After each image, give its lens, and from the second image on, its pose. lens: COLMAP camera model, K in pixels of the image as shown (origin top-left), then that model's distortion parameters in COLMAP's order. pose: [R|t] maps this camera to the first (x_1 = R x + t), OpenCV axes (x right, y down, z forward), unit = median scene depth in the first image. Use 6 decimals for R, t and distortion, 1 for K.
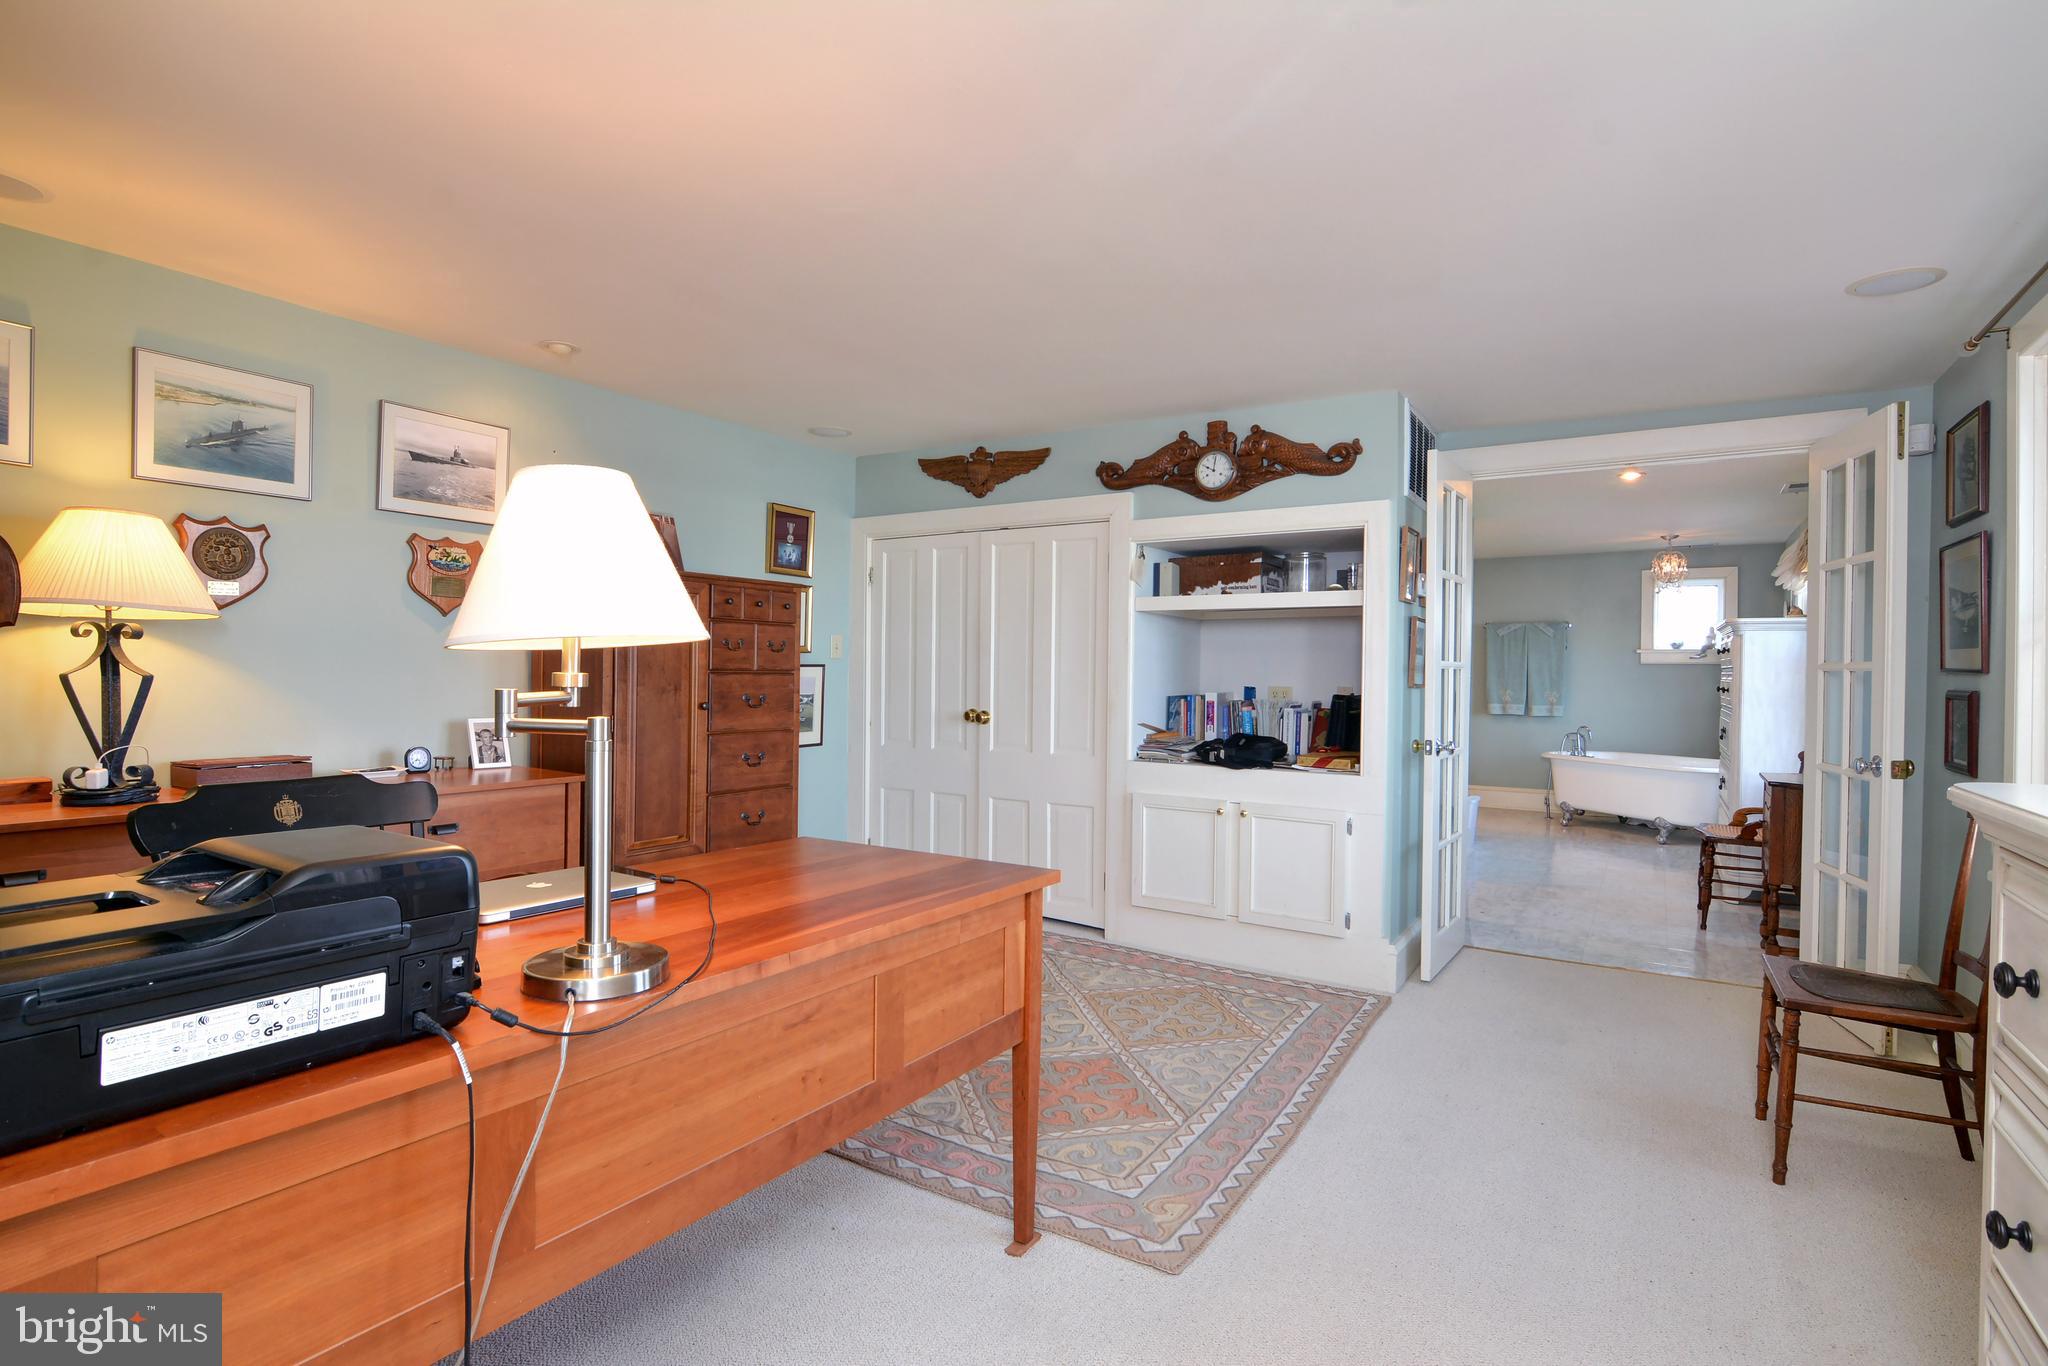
lens RADIAL K [[1000.1, 0, 1020.4], [0, 1000.1, 679.6], [0, 0, 1]] dist [-0.026436, 0.005832]
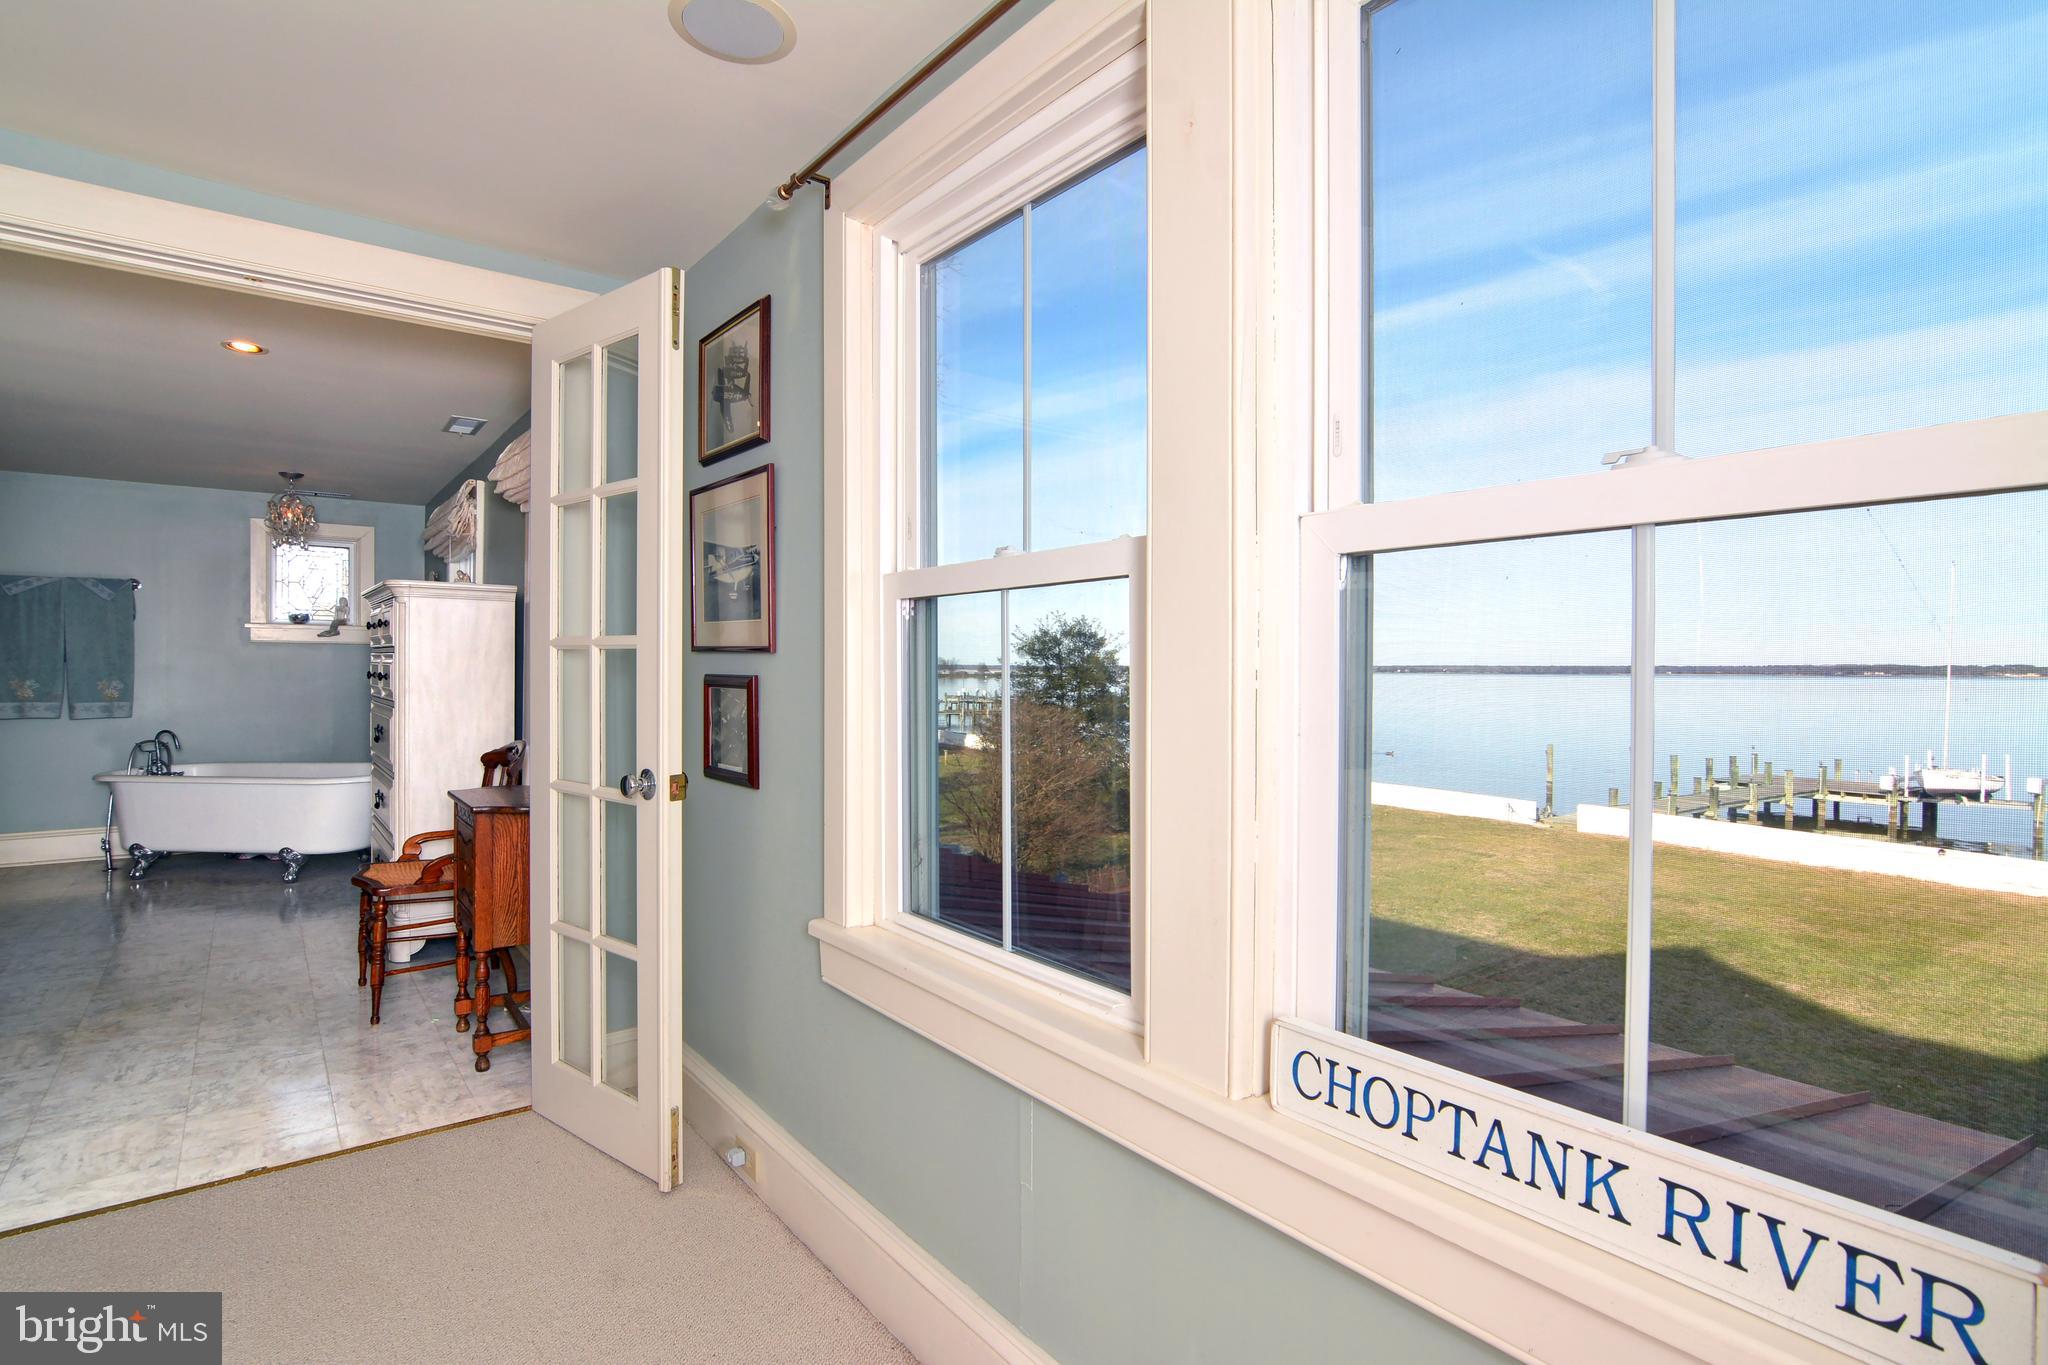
lens RADIAL K [[1000.1, 0, 1027.0], [0, 1000.1, 682.3], [0, 0, 1]] dist [-0.026436, 0.005832]
pose [[0.327340, -0.024808, 0.944581, 0.135410], [0.005262, 0.999688, 0.024431, -0.000298], [-0.944892, -0.003027, 0.327368, 0.239445]]
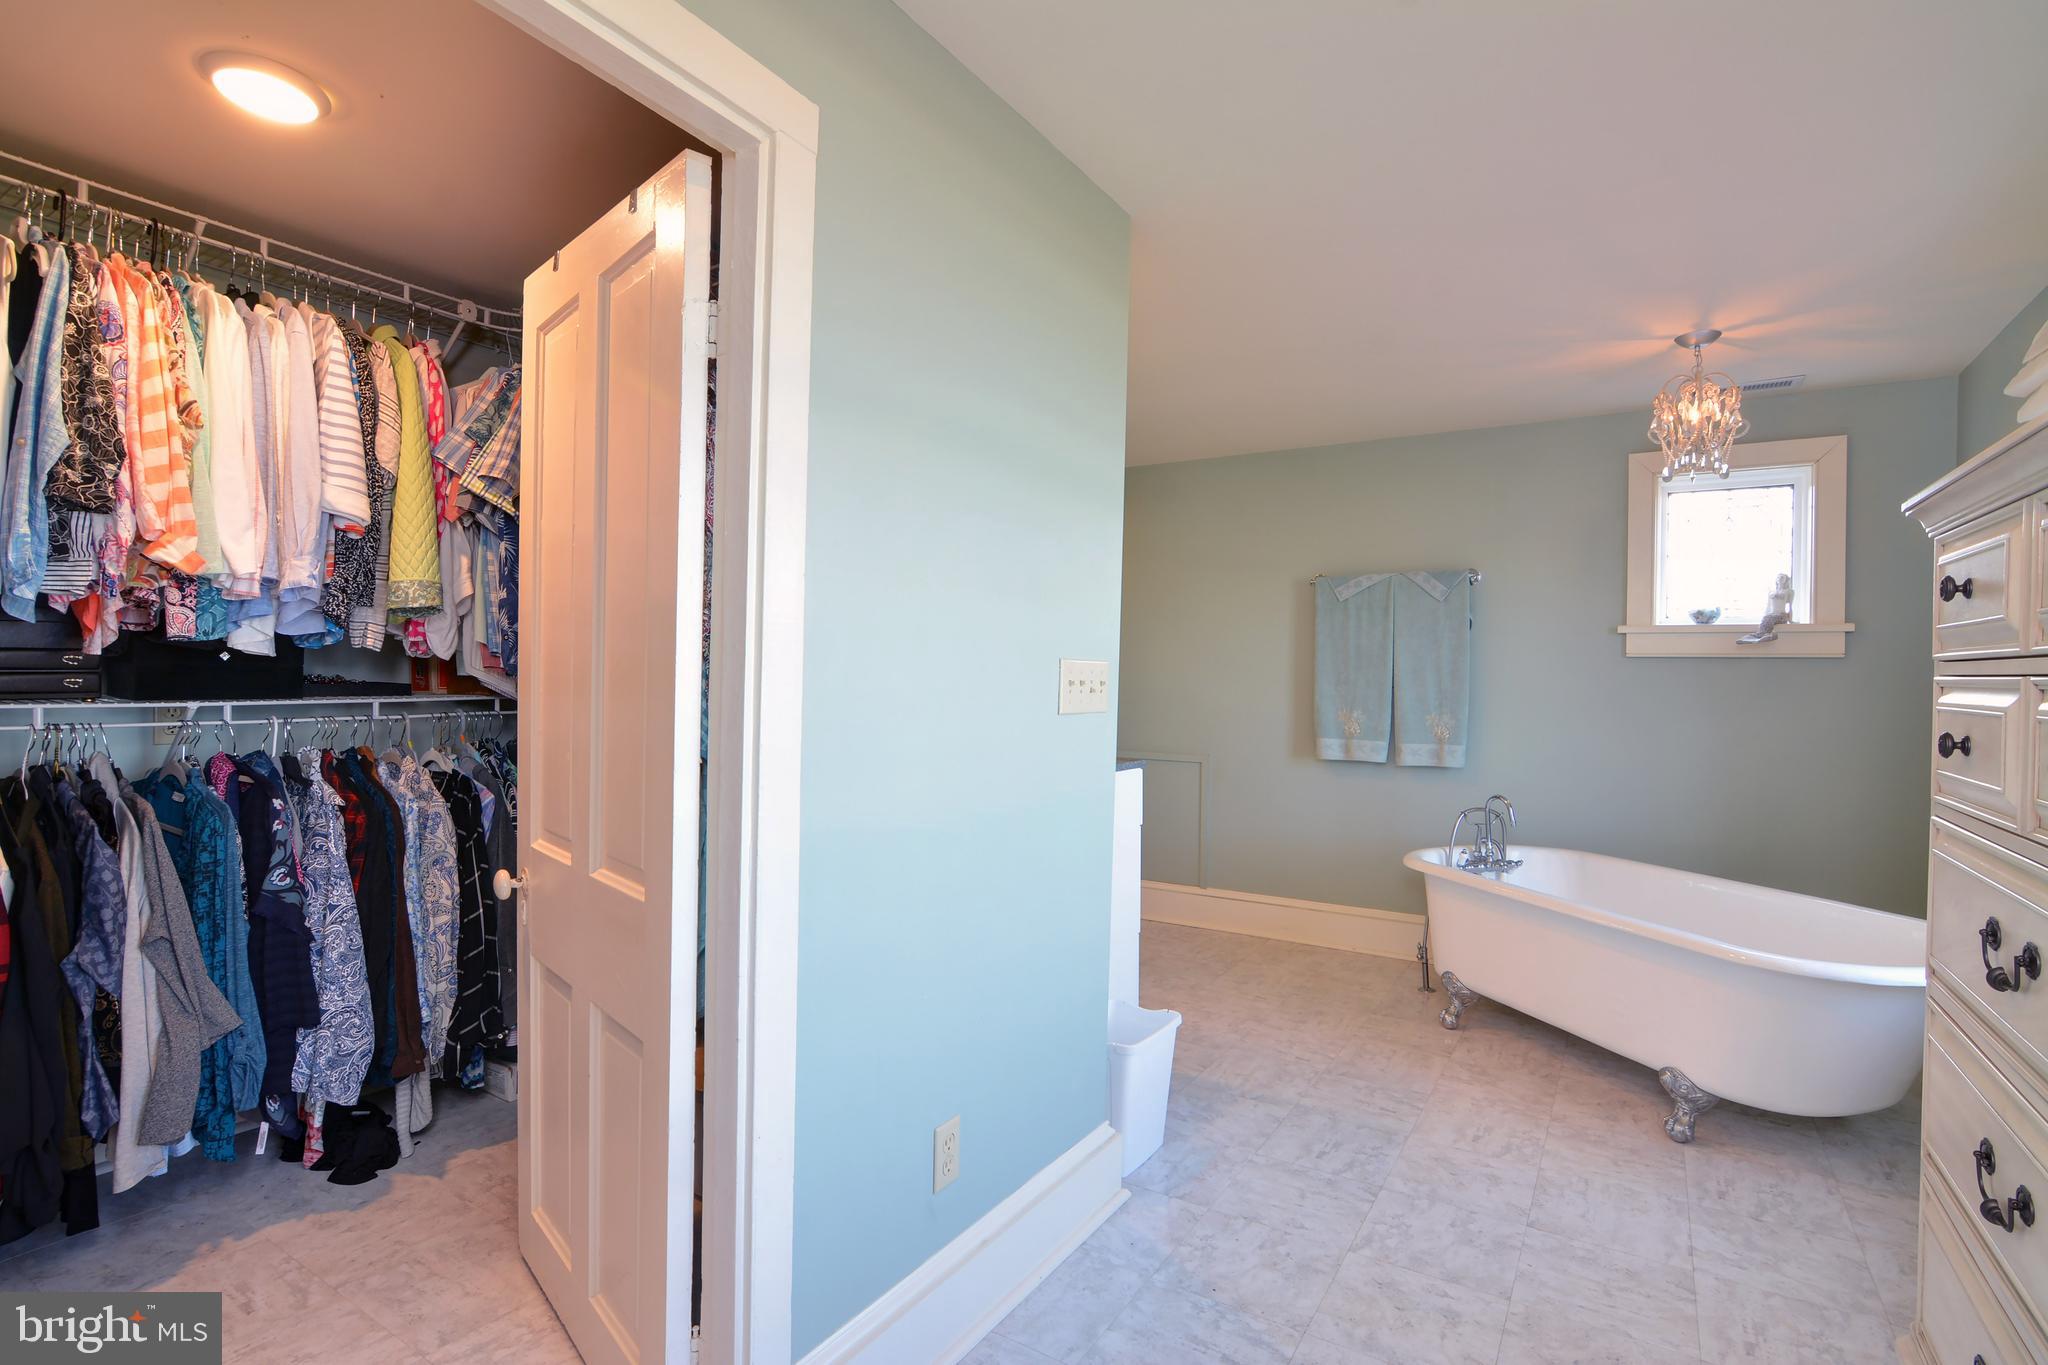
lens RADIAL K [[1000.1, 0, 1033.4], [0, 1000.1, 690.6], [0, 0, 1]] dist [-0.026436, 0.005832]
pose [[0.999655, 0.003945, 0.025954, 0.409956], [-0.004216, 0.999937, 0.010372, -0.005067], [-0.025911, -0.010478, 0.999609, 0.659857]]
